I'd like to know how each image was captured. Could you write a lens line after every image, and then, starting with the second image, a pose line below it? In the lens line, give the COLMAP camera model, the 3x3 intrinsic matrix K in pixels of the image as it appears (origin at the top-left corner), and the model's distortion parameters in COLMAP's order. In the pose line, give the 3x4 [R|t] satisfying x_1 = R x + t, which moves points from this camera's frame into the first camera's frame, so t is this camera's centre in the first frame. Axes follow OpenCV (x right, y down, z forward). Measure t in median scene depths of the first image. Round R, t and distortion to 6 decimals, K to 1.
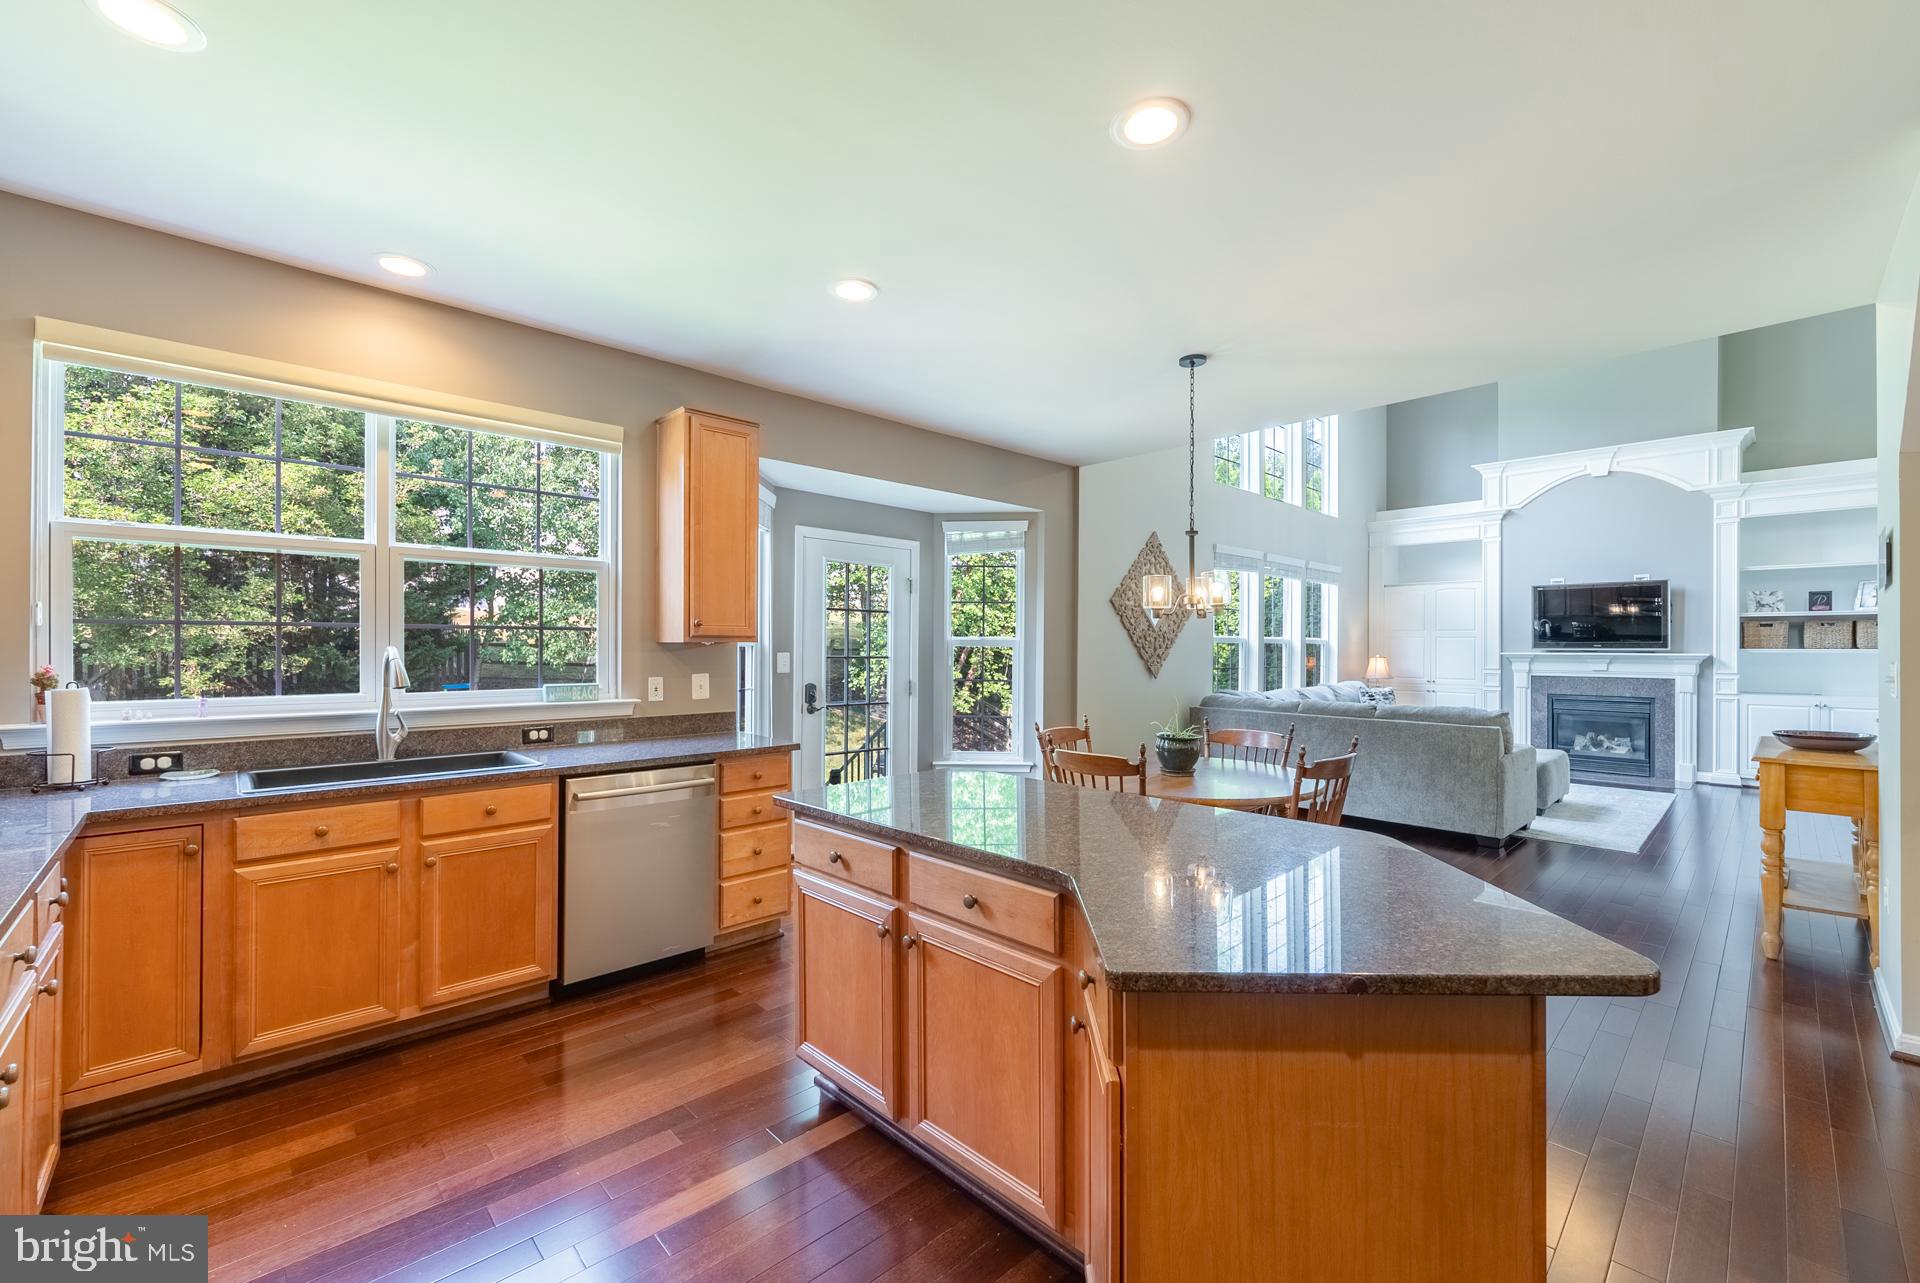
lens RADIAL K [[779.8, 0, 957.9], [0, 779.8, 644.0], [0, 0, 1]] dist [-0.004137, -0.000197]
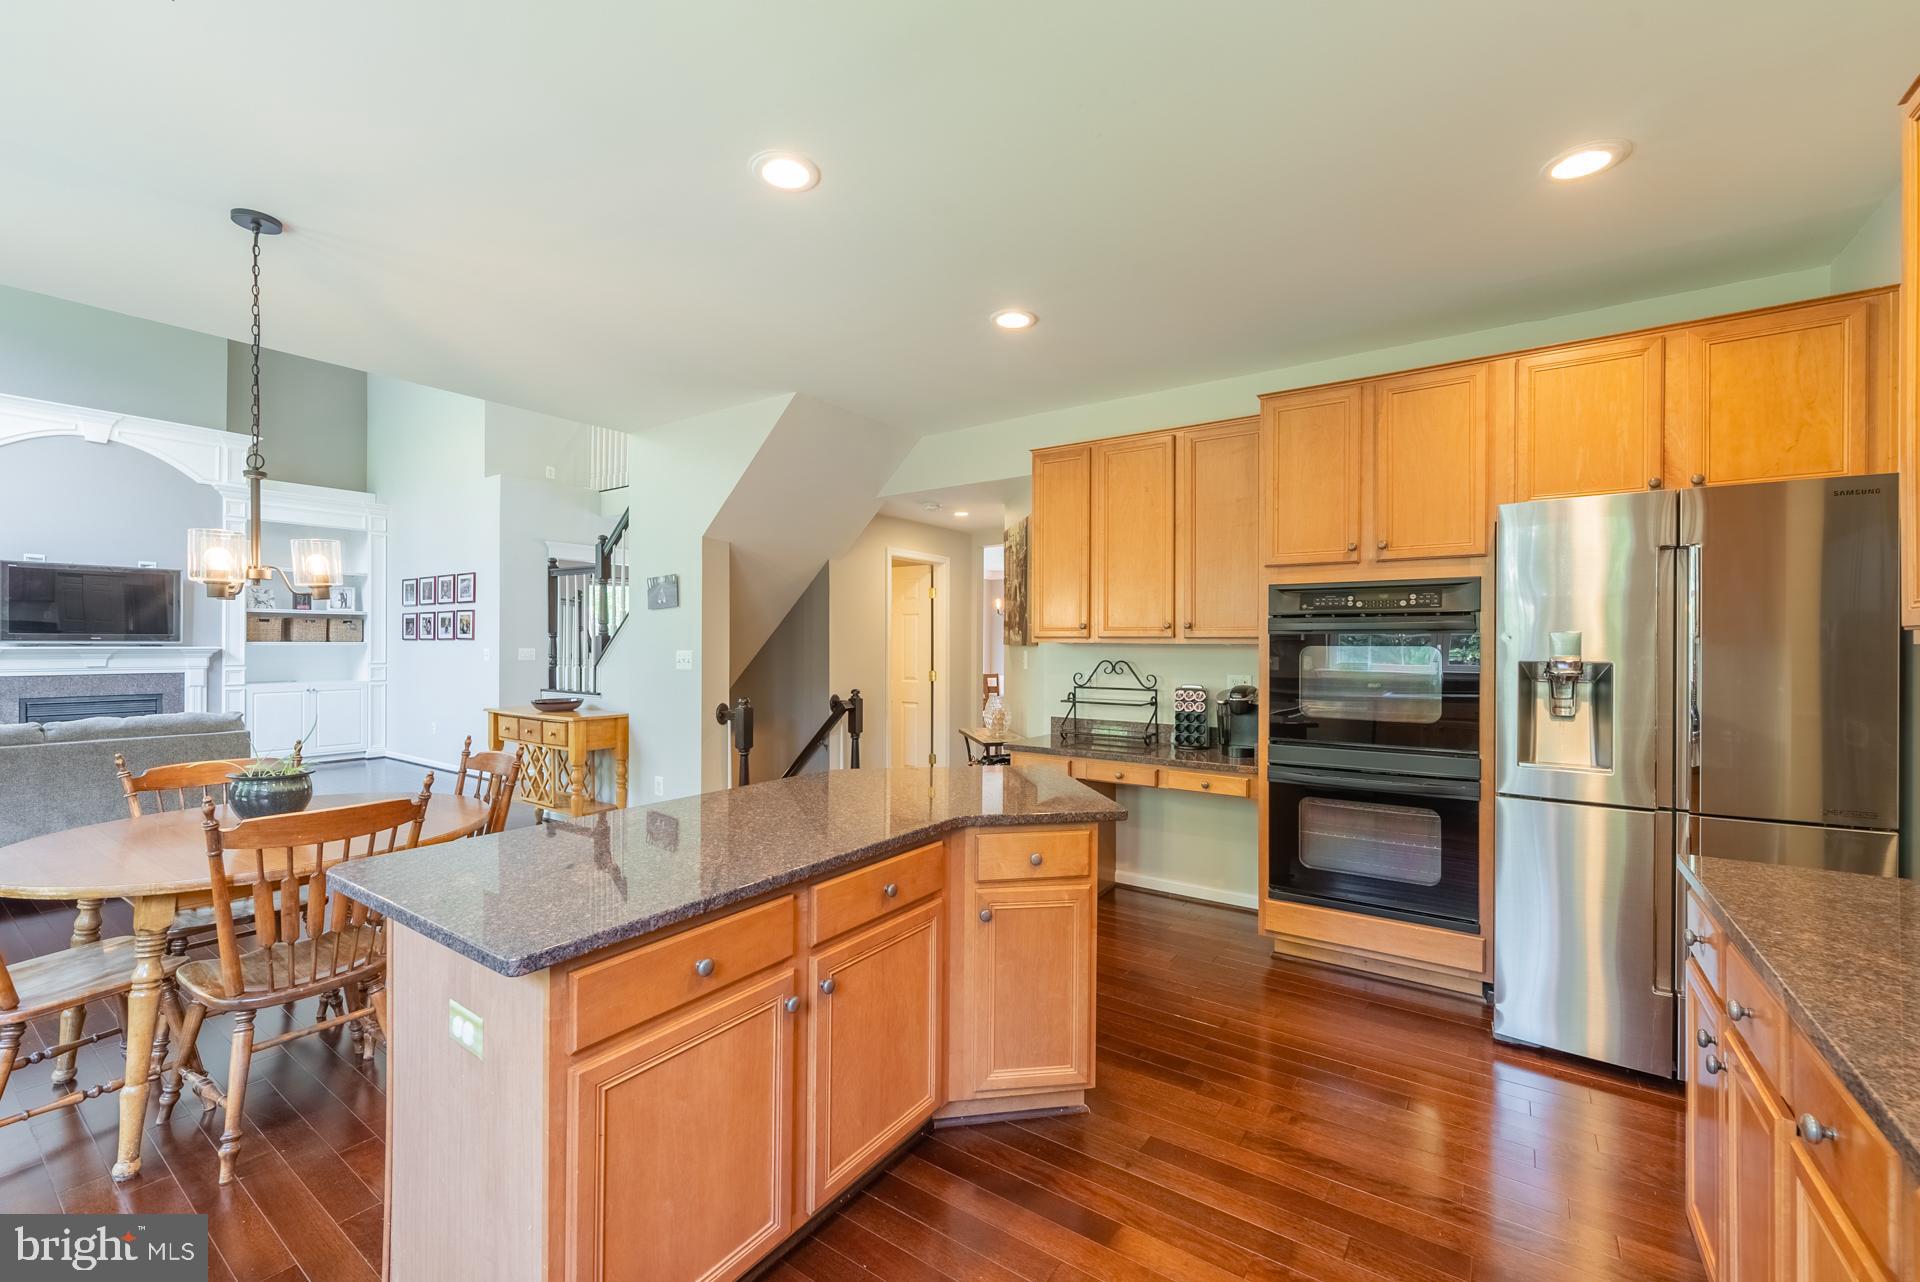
lens RADIAL K [[779.8, 0, 957.9], [0, 779.8, 643.5], [0, 0, 1]] dist [-0.004137, -0.000197]
pose [[-0.198526, -0.002873, 0.980091, -0.484396], [-0.007802, 0.999969, 0.001351, -0.001474], [-0.980065, -0.007379, -0.198542, 0.529373]]
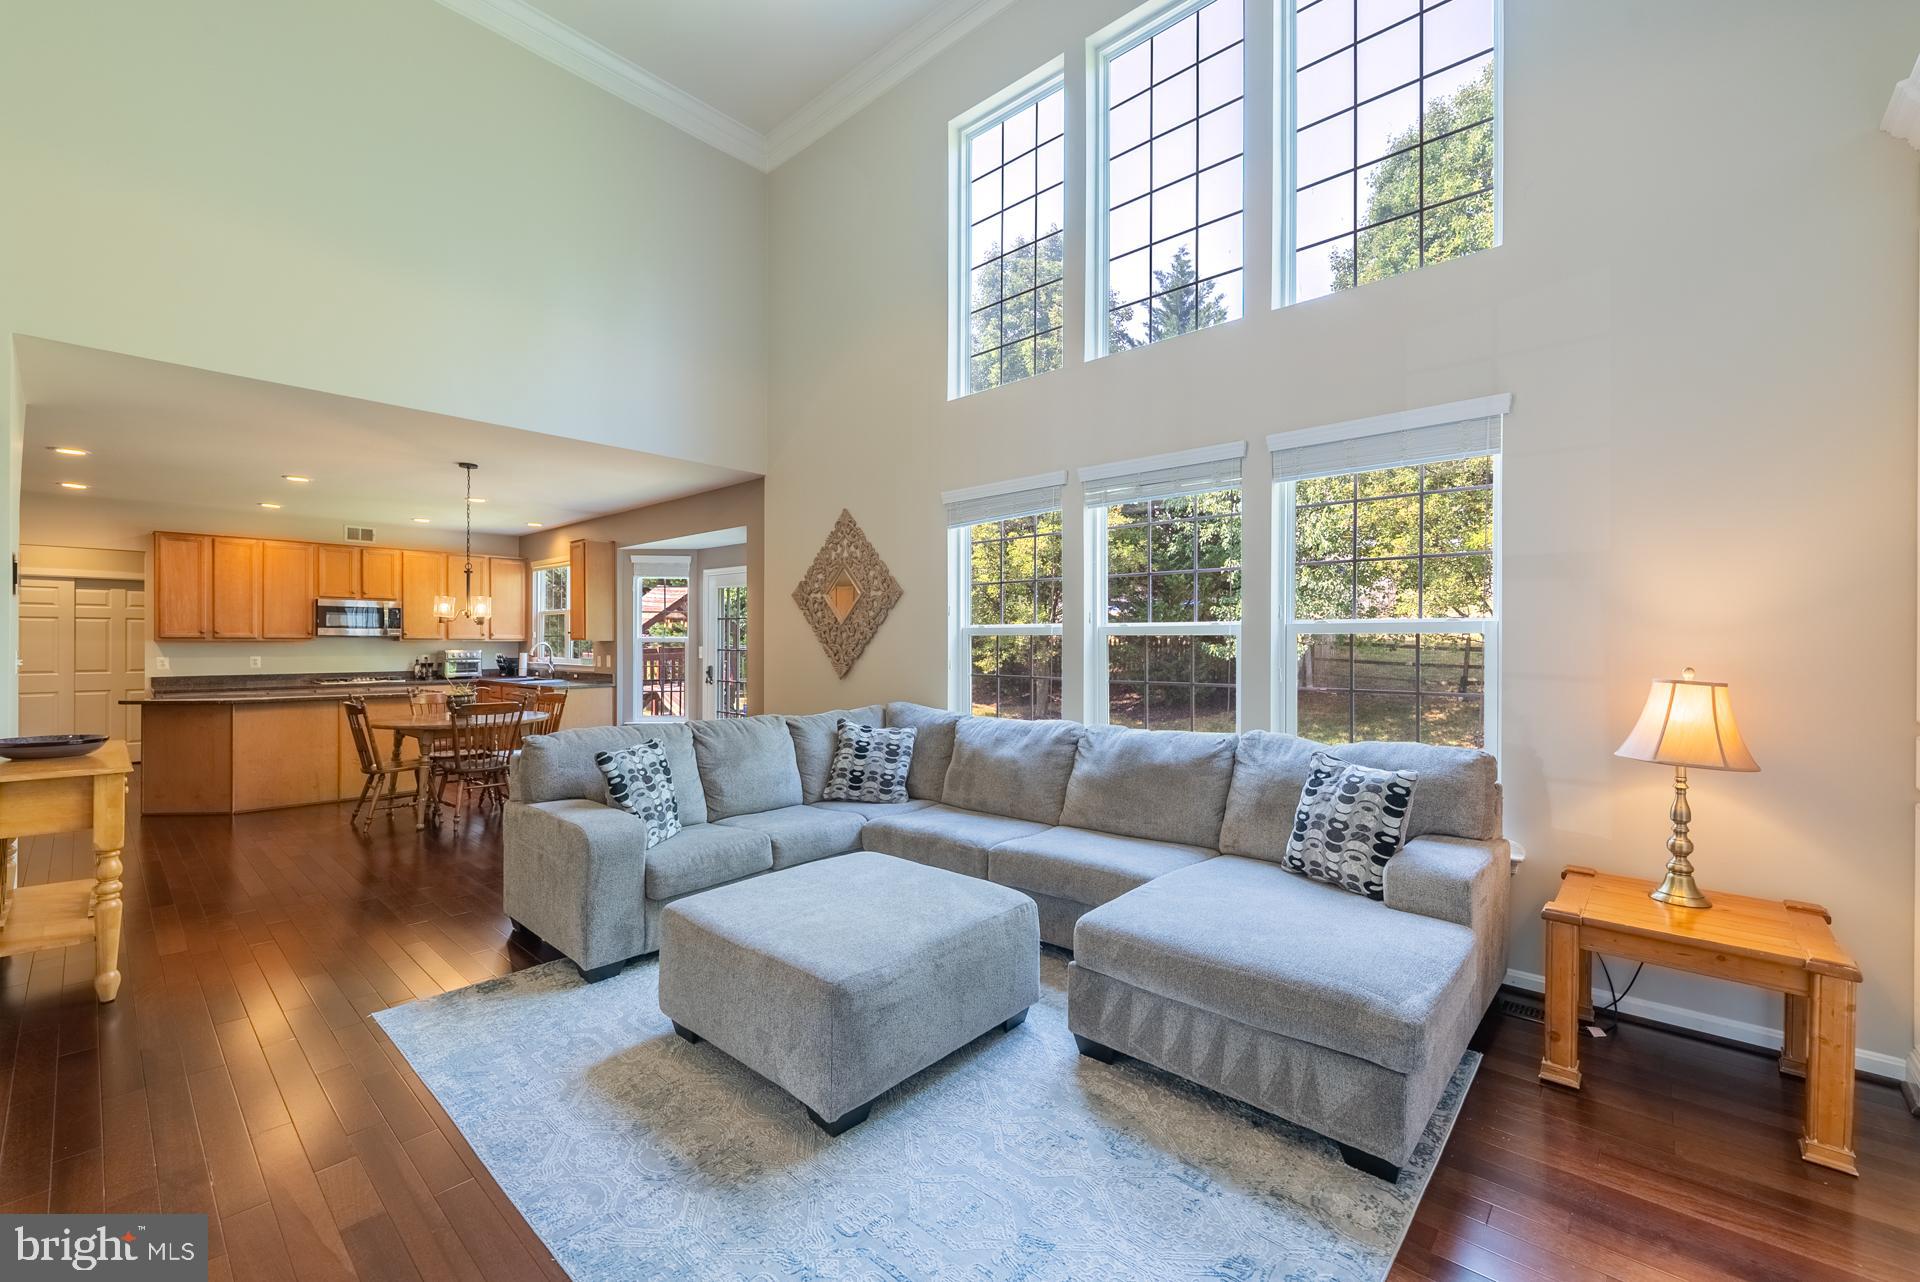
lens RADIAL K [[779.8, 0, 957.9], [0, 779.8, 643.5], [0, 0, 1]] dist [-0.004137, -0.000197]
pose [[0.083686, -0.001307, -0.996491, 1.983737], [0.003686, 0.999993, -0.001002, 0.012381], [0.996485, -0.003589, 0.083690, 1.858626]]
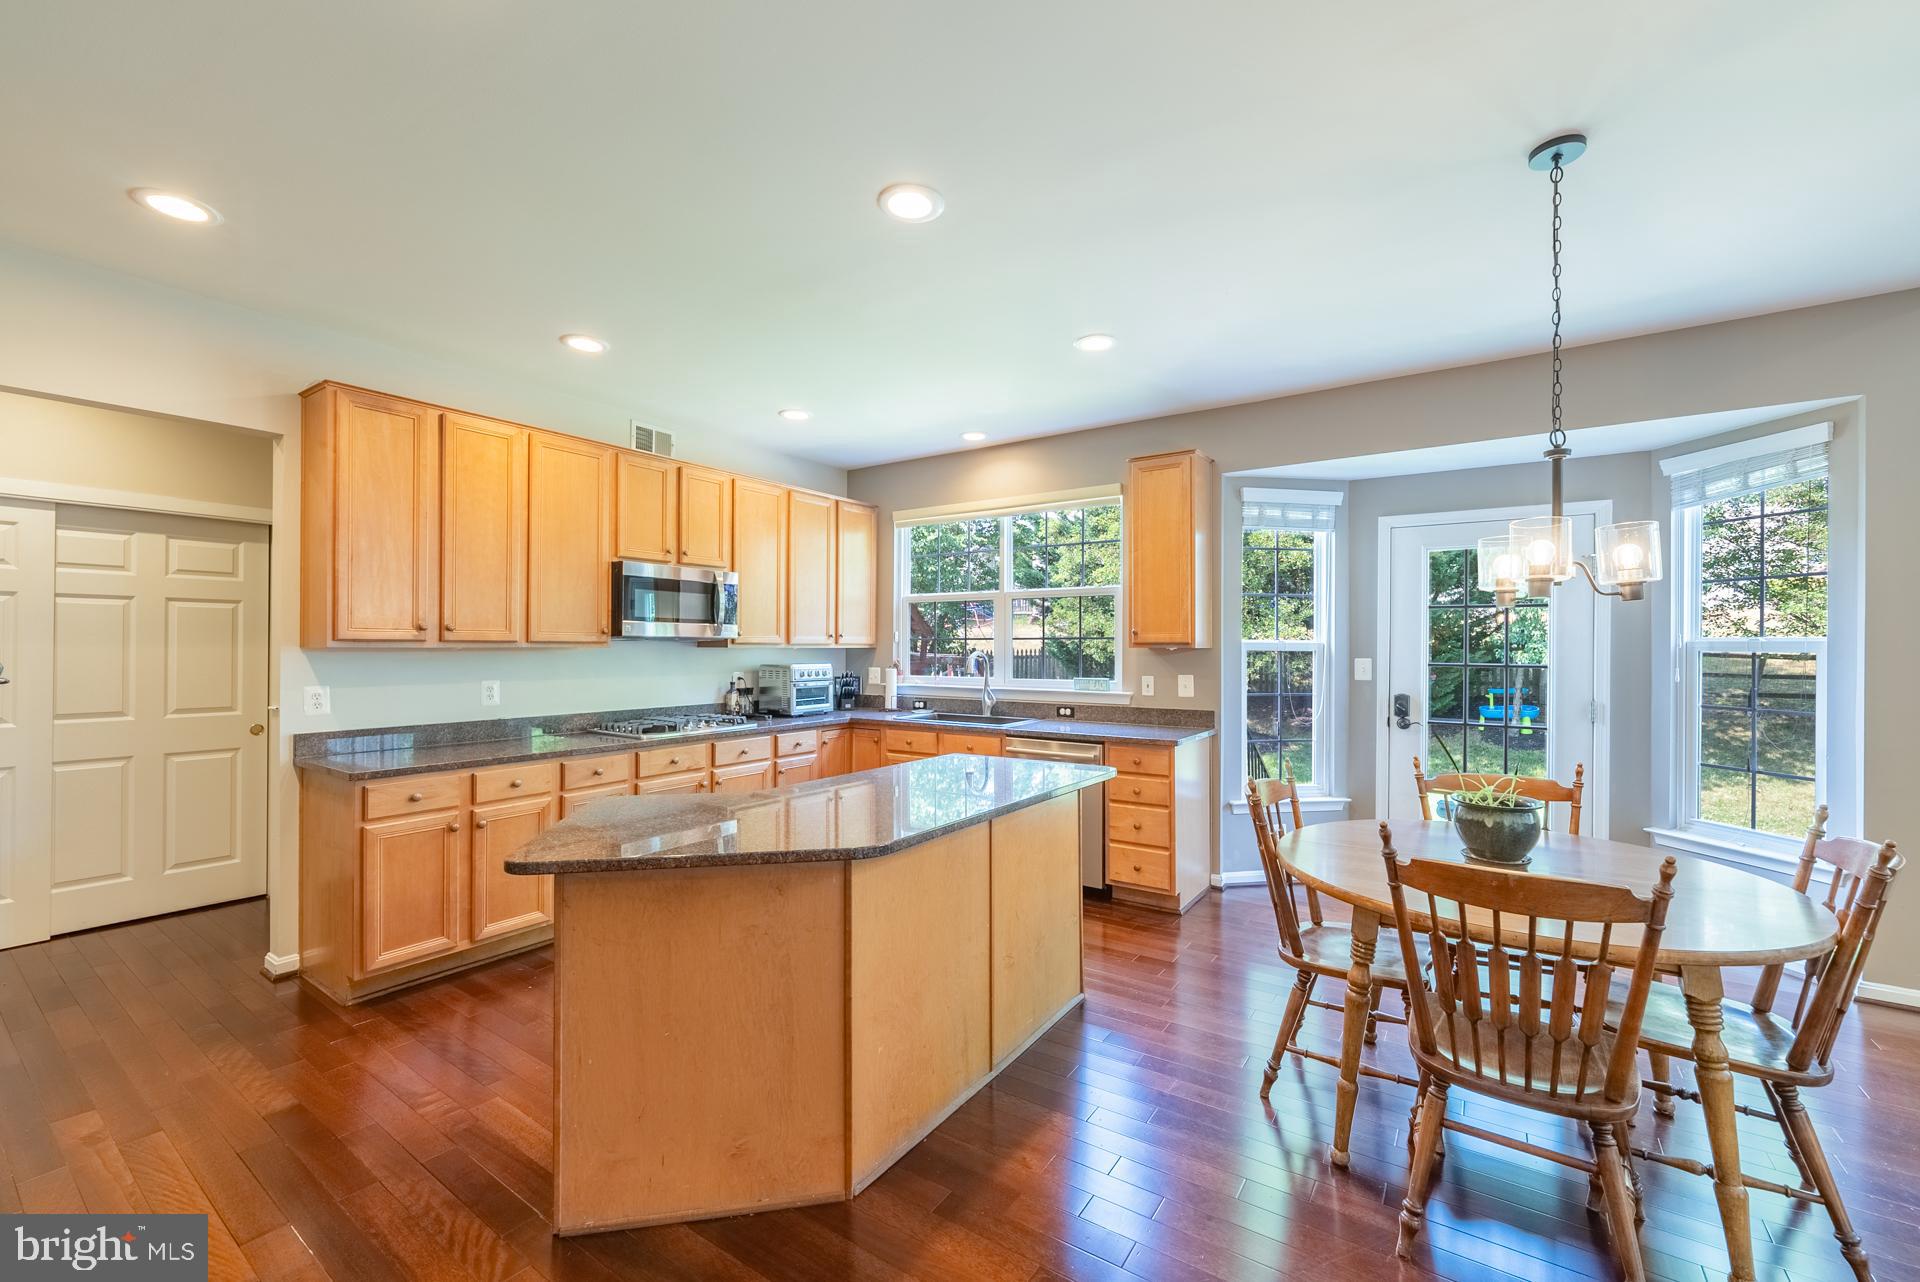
lens RADIAL K [[779.8, 0, 957.9], [0, 779.8, 643.5], [0, 0, 1]] dist [-0.004137, -0.000197]
pose [[0.206369, -0.006359, -0.978454, 0.758745], [0.001945, 0.999980, -0.006088, -0.002149], [0.978472, -0.000646, 0.206377, 0.448804]]
